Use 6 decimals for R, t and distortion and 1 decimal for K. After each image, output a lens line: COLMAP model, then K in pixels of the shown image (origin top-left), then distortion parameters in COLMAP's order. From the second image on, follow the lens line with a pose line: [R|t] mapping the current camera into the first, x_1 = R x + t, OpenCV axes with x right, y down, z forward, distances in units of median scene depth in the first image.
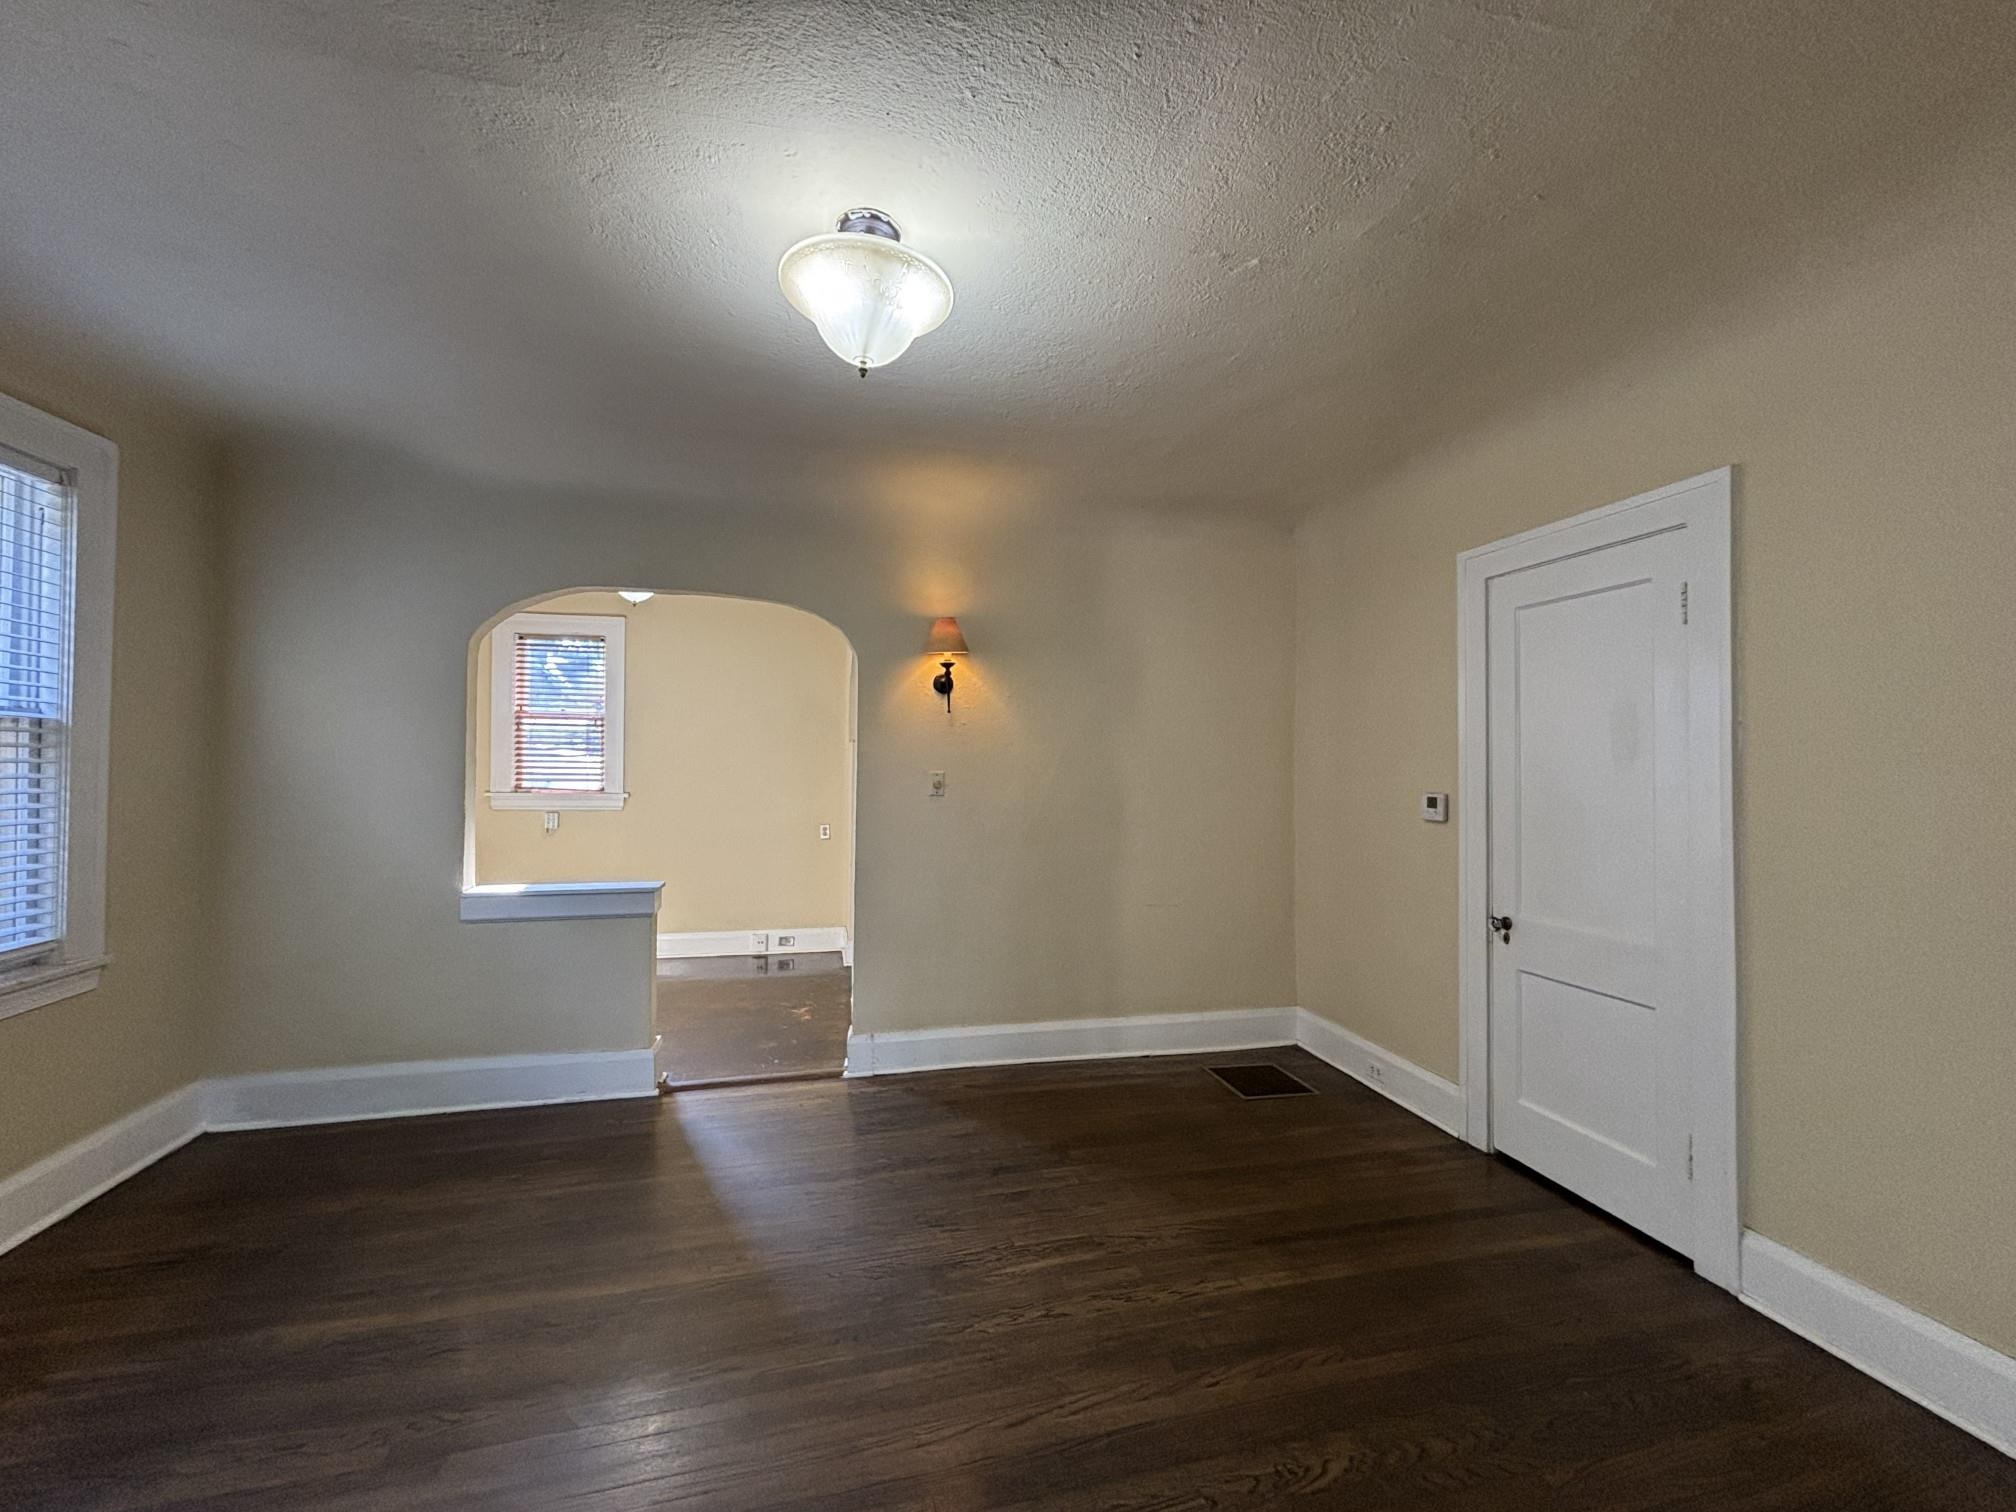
lens RADIAL K [[810.8, 0, 1008.0], [0, 810.8, 756.0], [0, 0, 1]] dist [-0.001565, -0.000484]
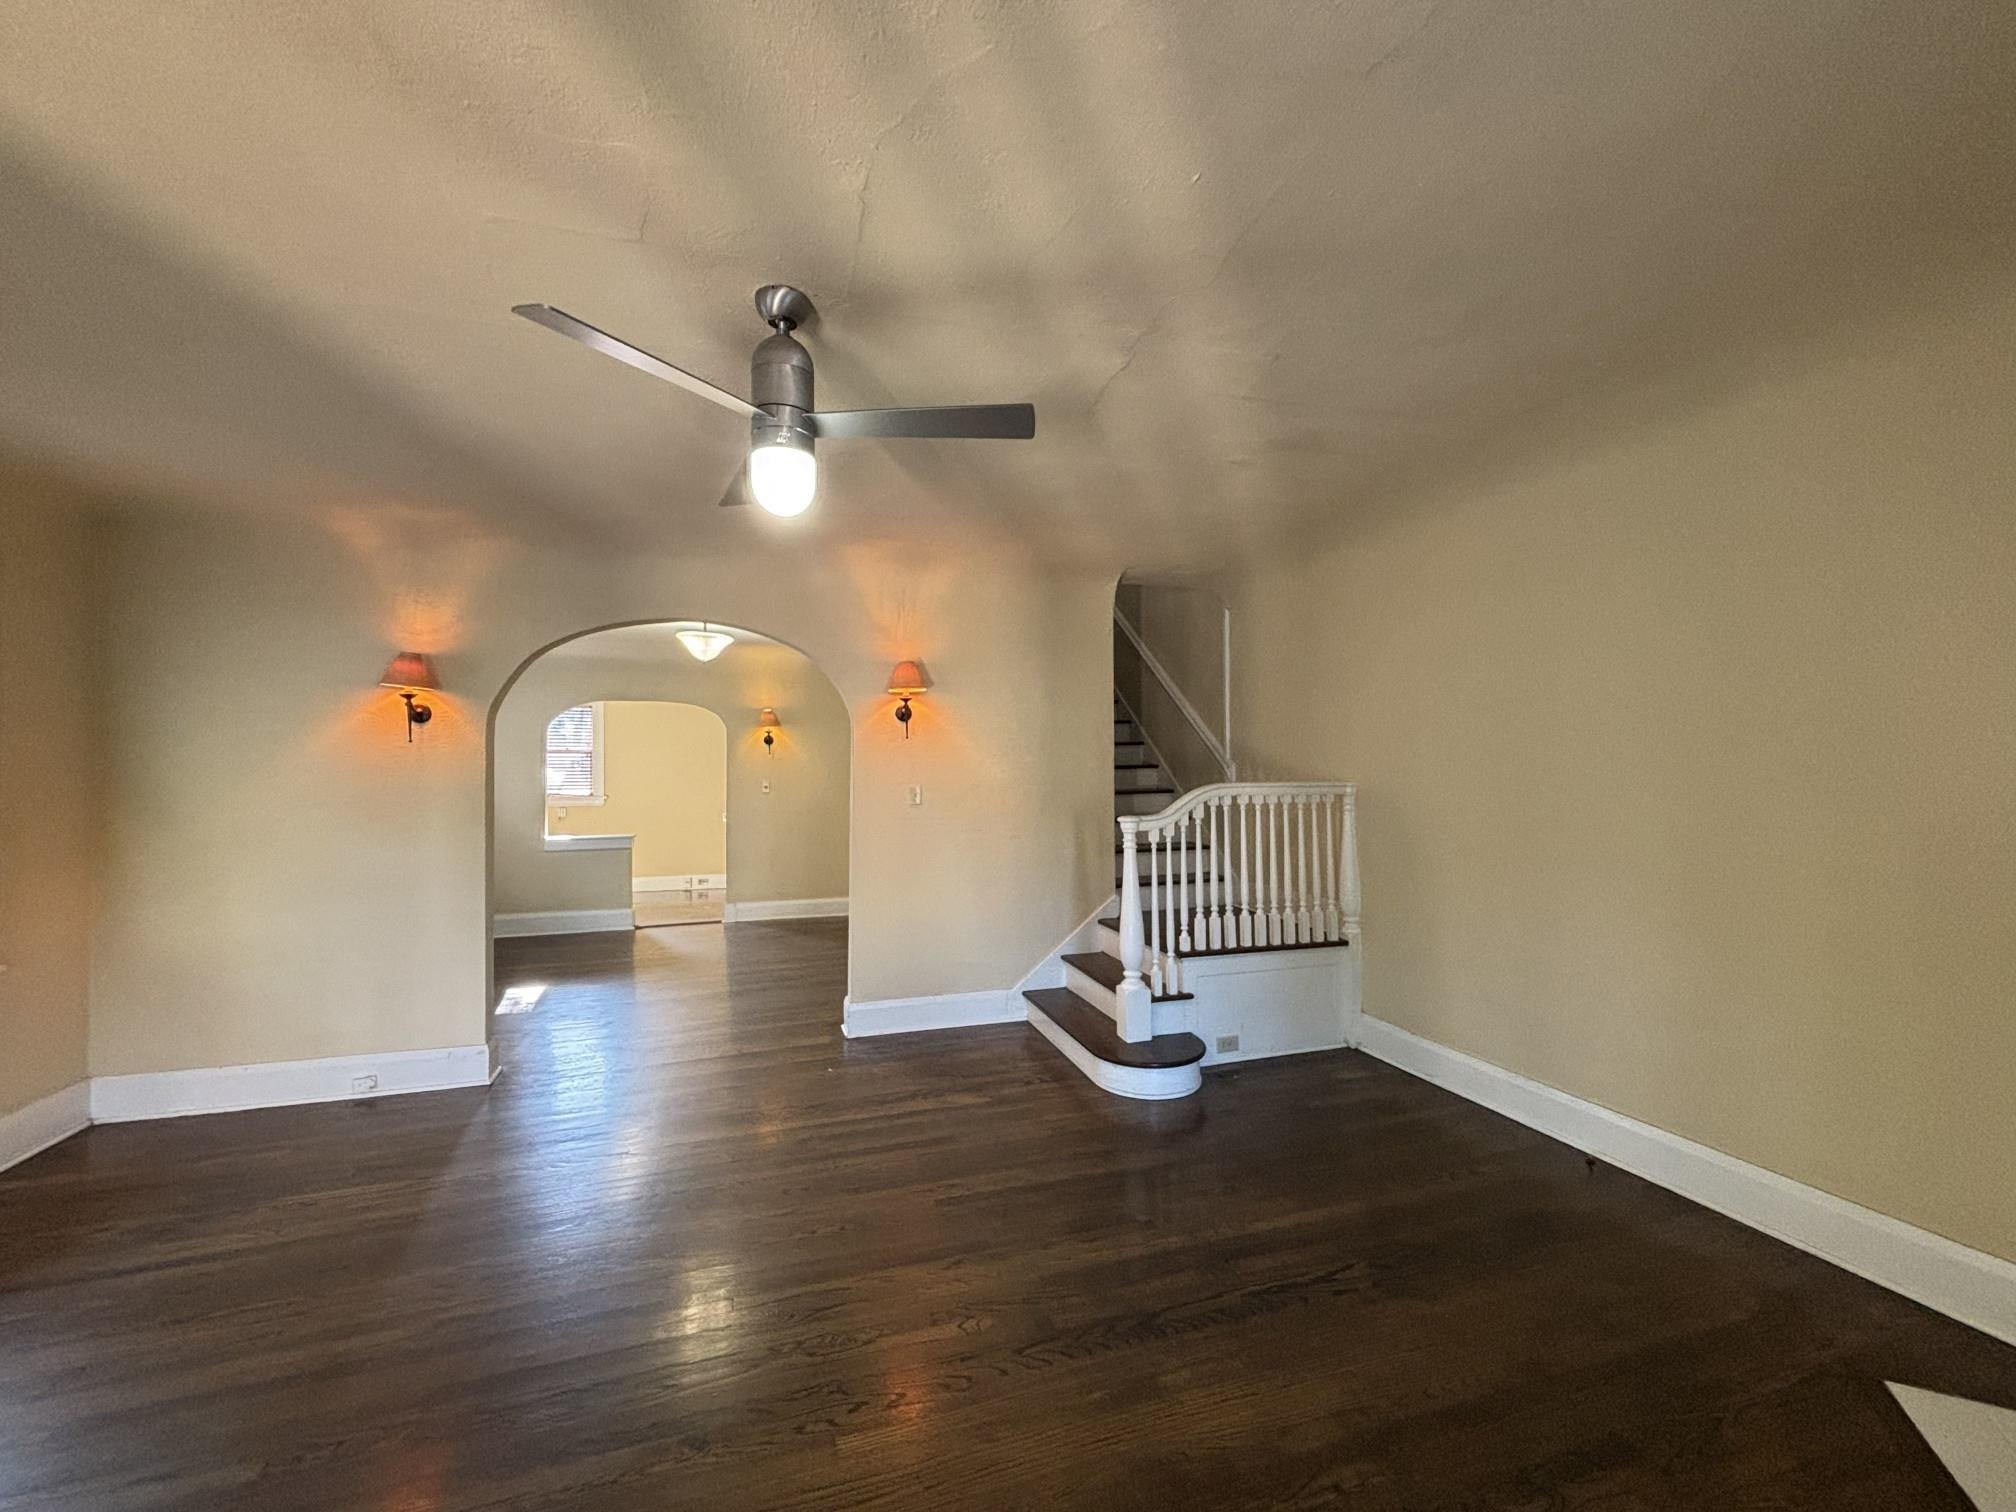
lens RADIAL K [[810.8, 0, 1008.0], [0, 810.8, 756.0], [0, 0, 1]] dist [-0.001565, -0.000484]
pose [[0.997992, -0.013894, 0.061796, 0.438343], [0.014150, 0.999893, -0.003709, -0.032483], [-0.061737, 0.004576, 0.998082, -1.224844]]
